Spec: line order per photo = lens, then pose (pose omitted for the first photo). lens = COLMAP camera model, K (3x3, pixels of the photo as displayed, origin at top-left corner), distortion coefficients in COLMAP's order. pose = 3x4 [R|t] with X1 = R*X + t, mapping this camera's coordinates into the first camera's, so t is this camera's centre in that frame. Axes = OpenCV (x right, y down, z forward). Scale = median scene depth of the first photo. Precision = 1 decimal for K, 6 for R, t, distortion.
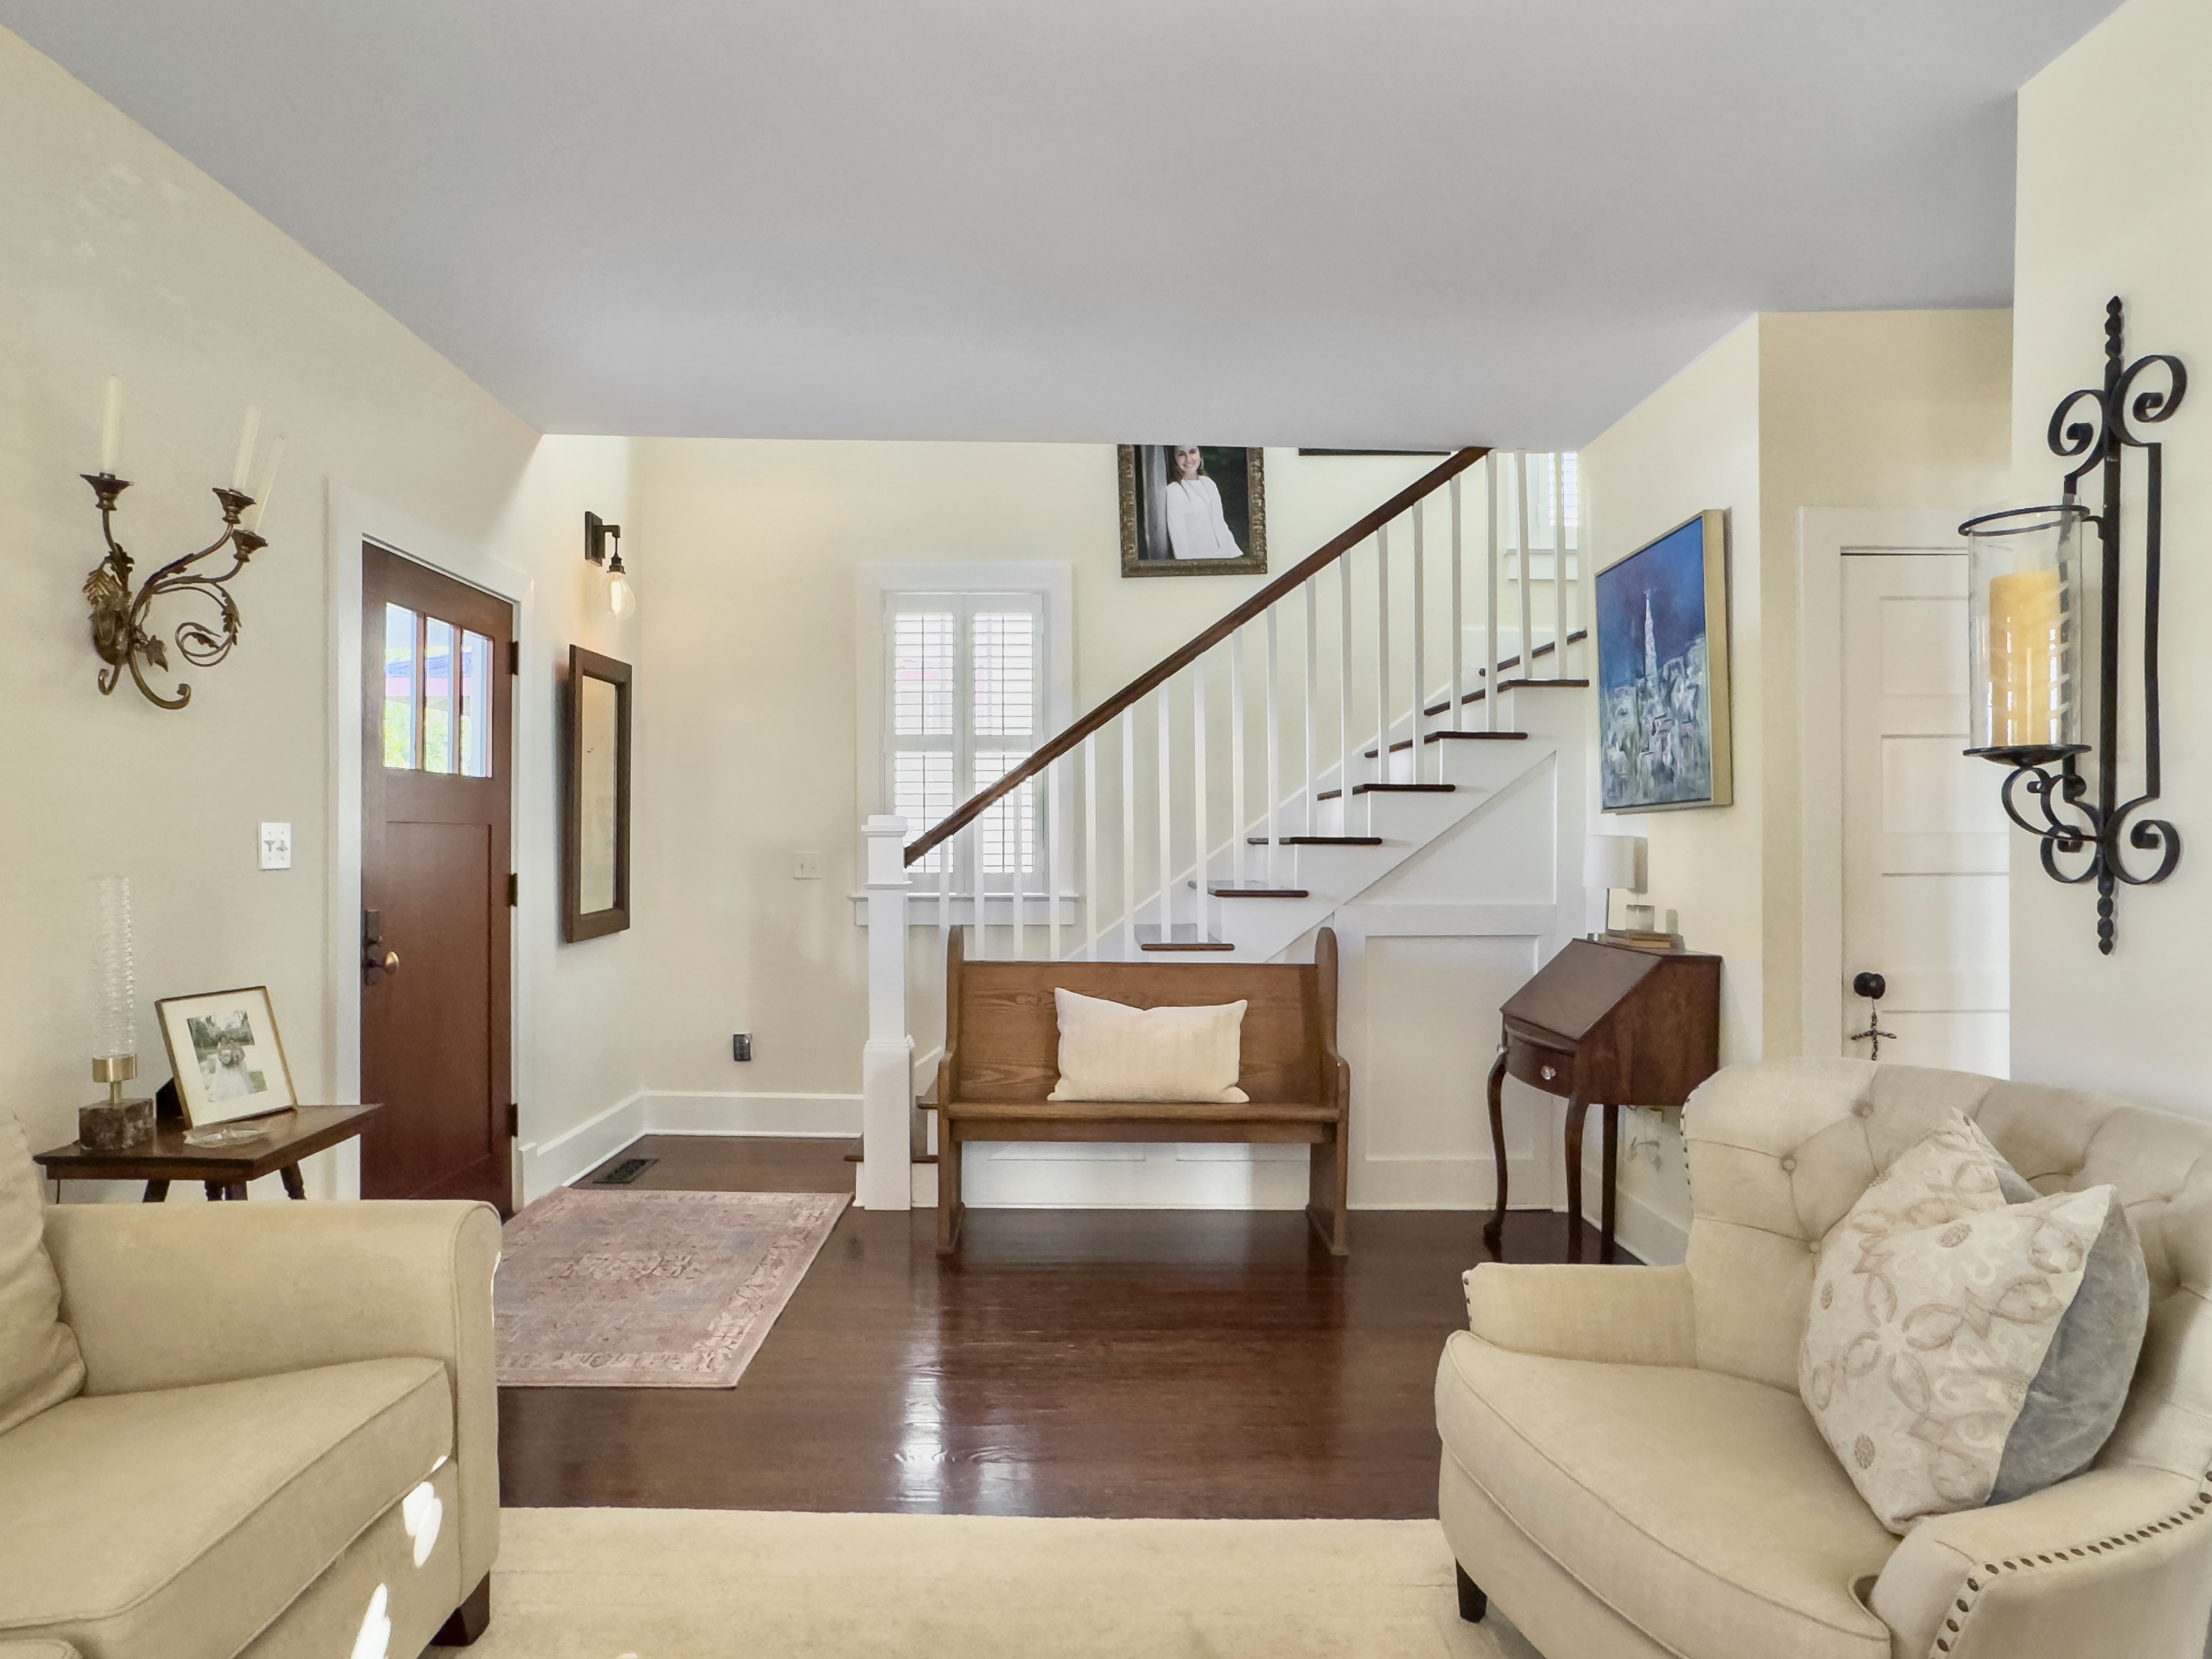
lens RADIAL K [[1264.3, 0, 1104.3], [0, 1264.3, 846.8], [0, 0, 1]] dist [-0.105281, 0.078647]
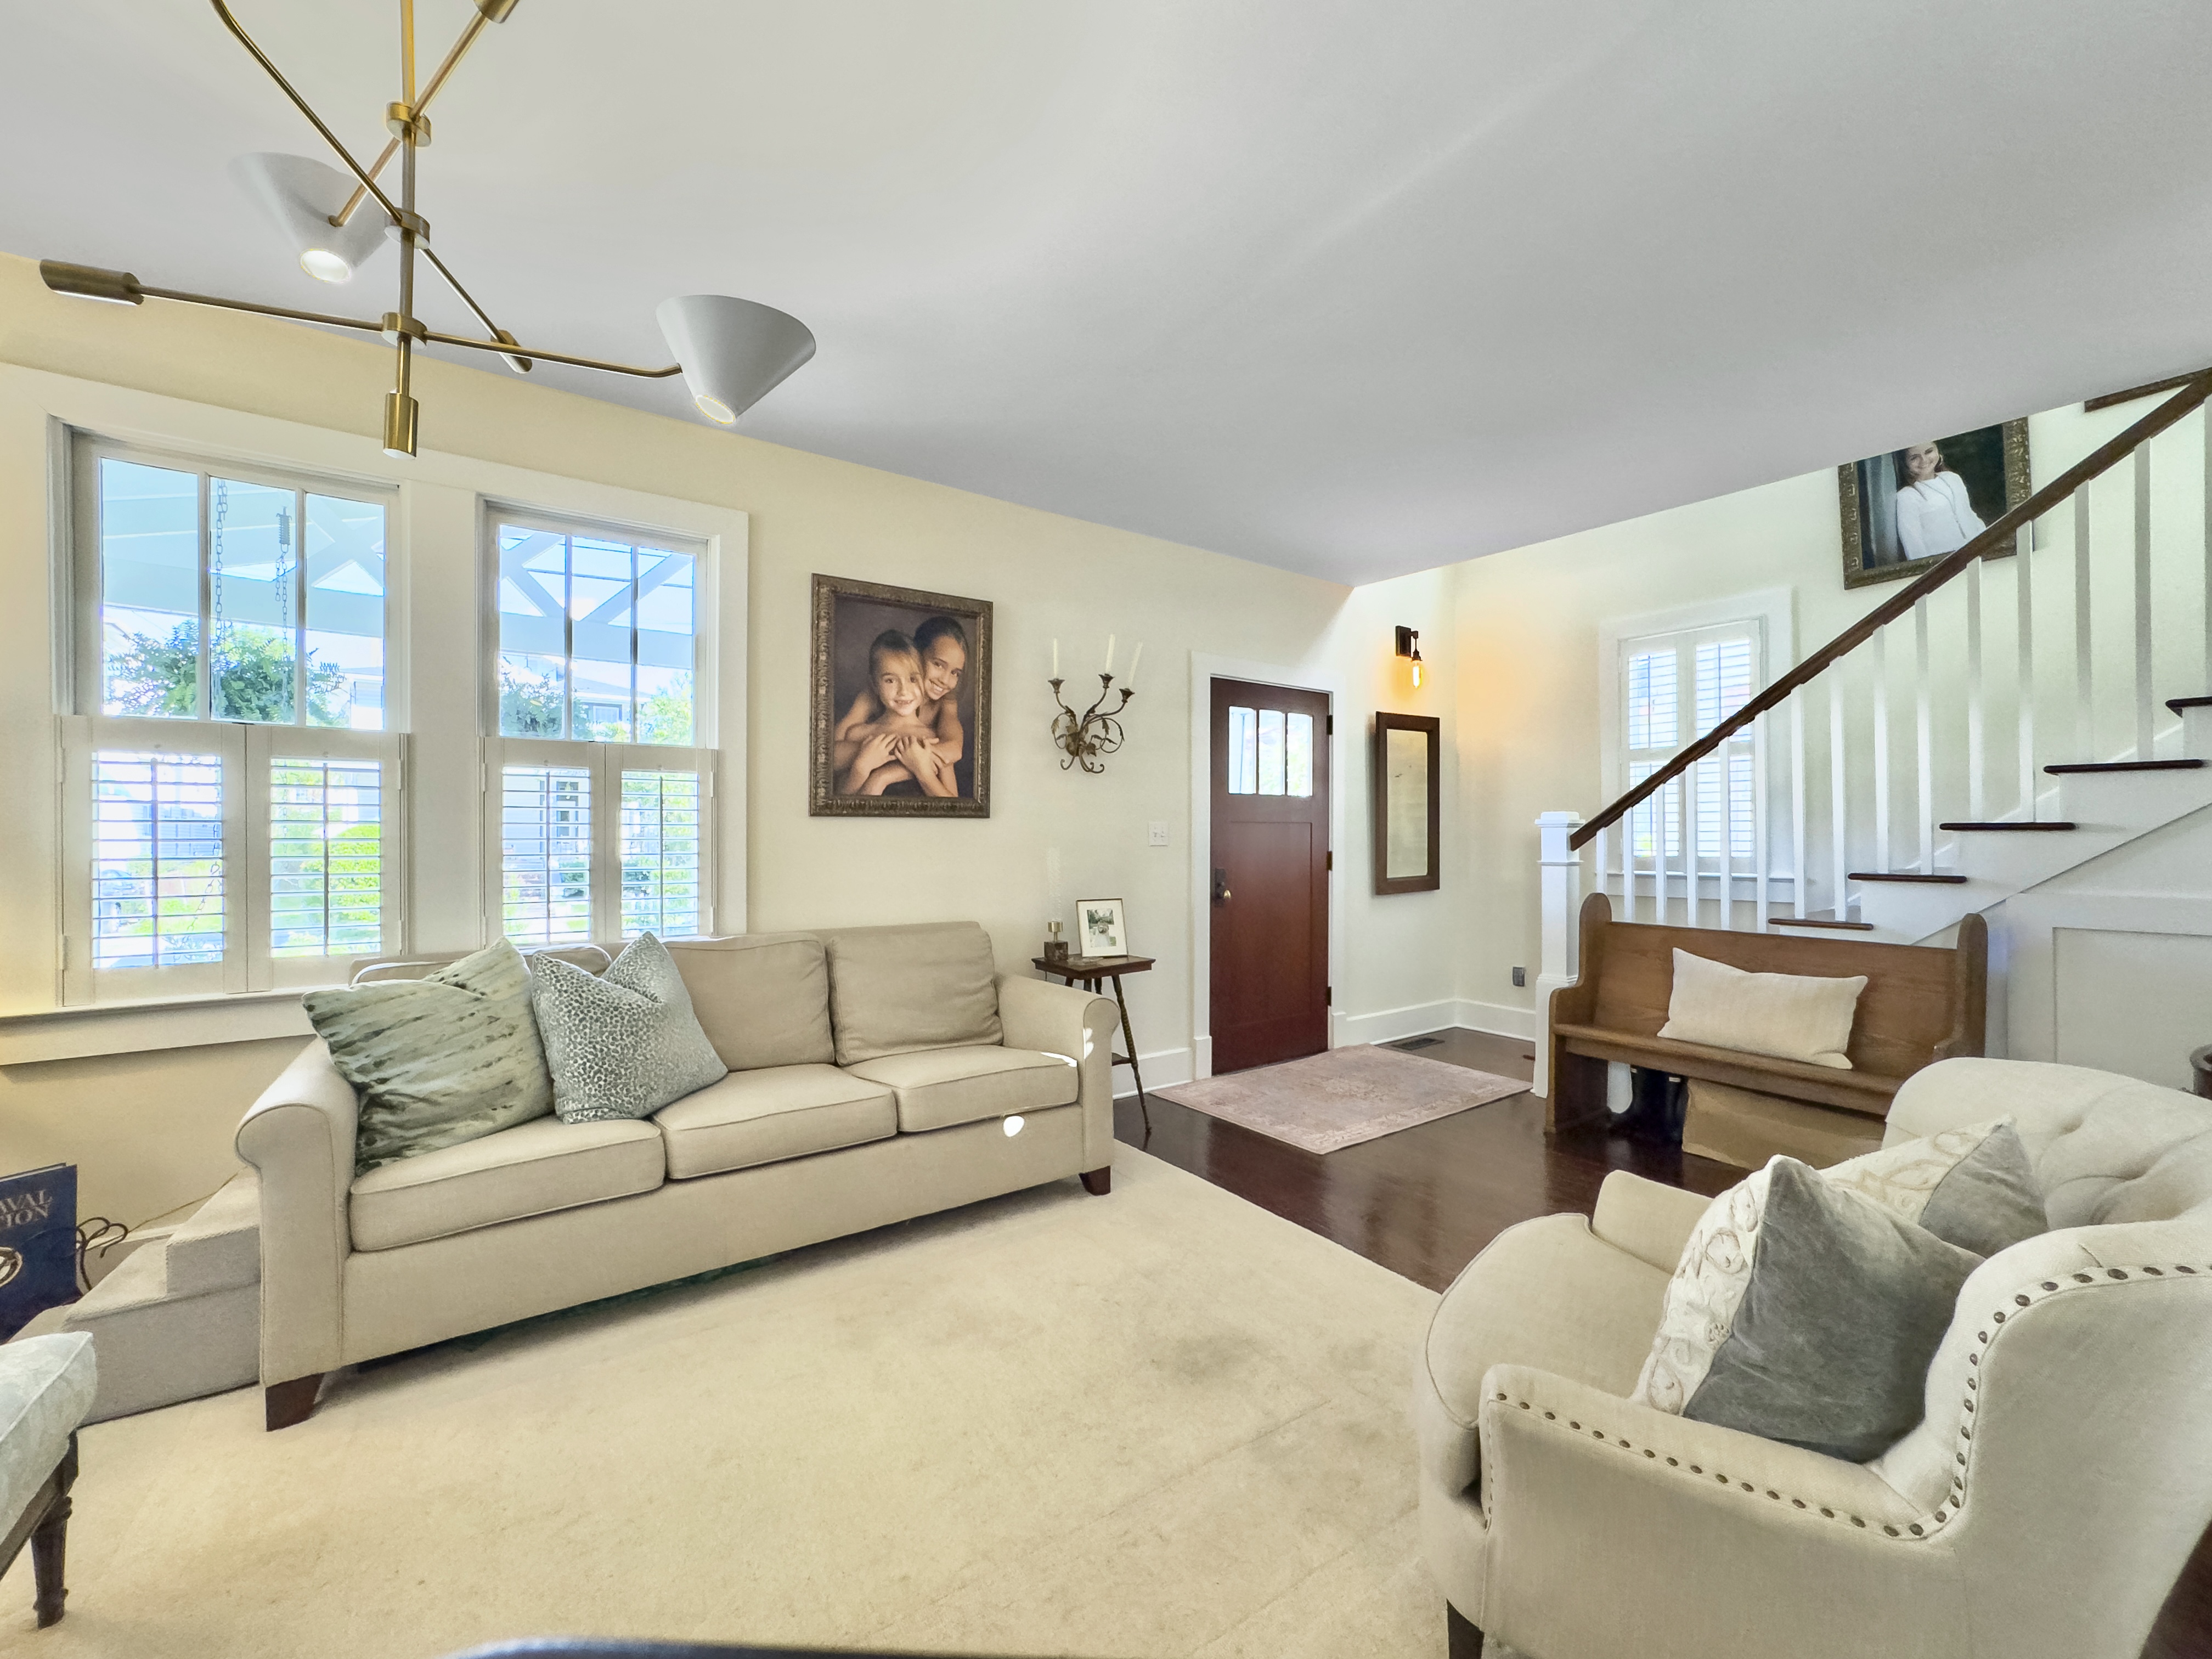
lens RADIAL K [[883.4, 0, 1106.0], [0, 883.4, 829.5], [0, 0, 1]] dist [-0.000754, -0.000020]
pose [[0.586560, -0.008911, -0.809857, 0.327830], [-0.000226, 0.999938, -0.011167, 0.005161], [0.809906, 0.006733, 0.586521, 0.034016]]
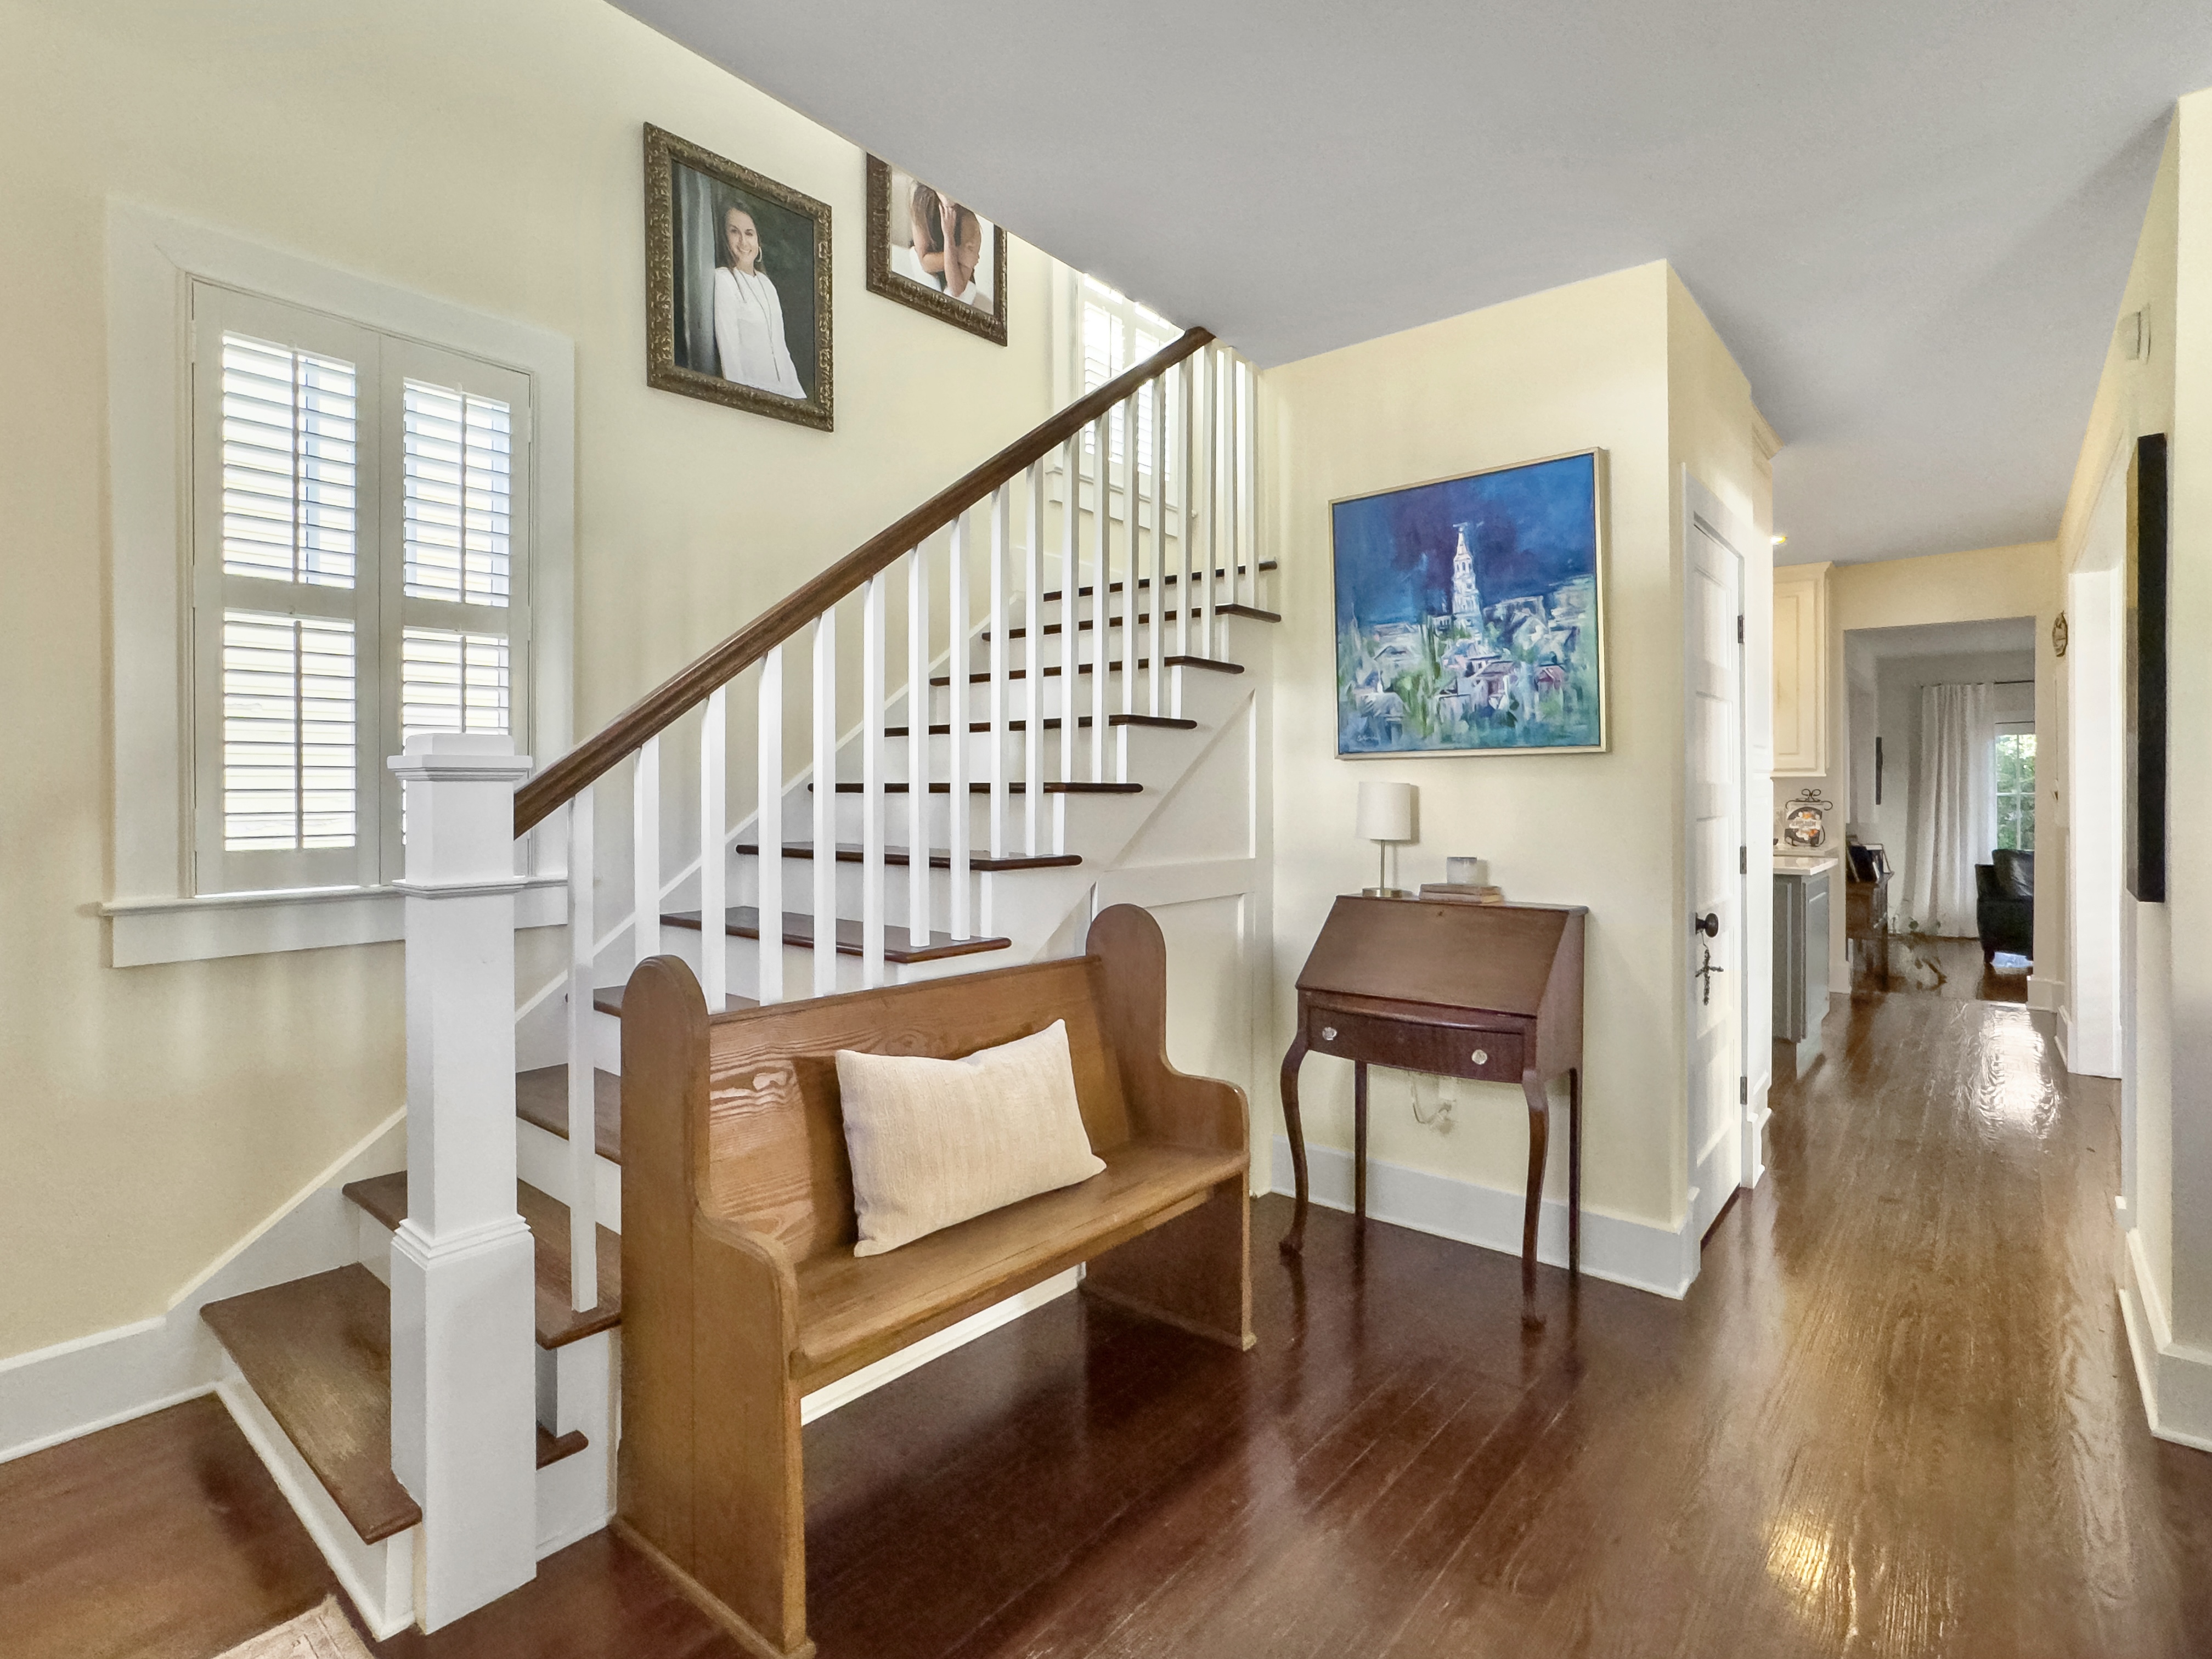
lens RADIAL K [[1084.0, 0, 1022.5], [0, 1084.0, 770.6], [0, 0, 1]] dist [-0.029028, 0.000133]
pose [[0.665417, 0.009621, 0.746410, -0.347282], [0.002458, 0.999883, -0.015079, -0.005906], [-0.746468, 0.011869, 0.665316, 0.617233]]
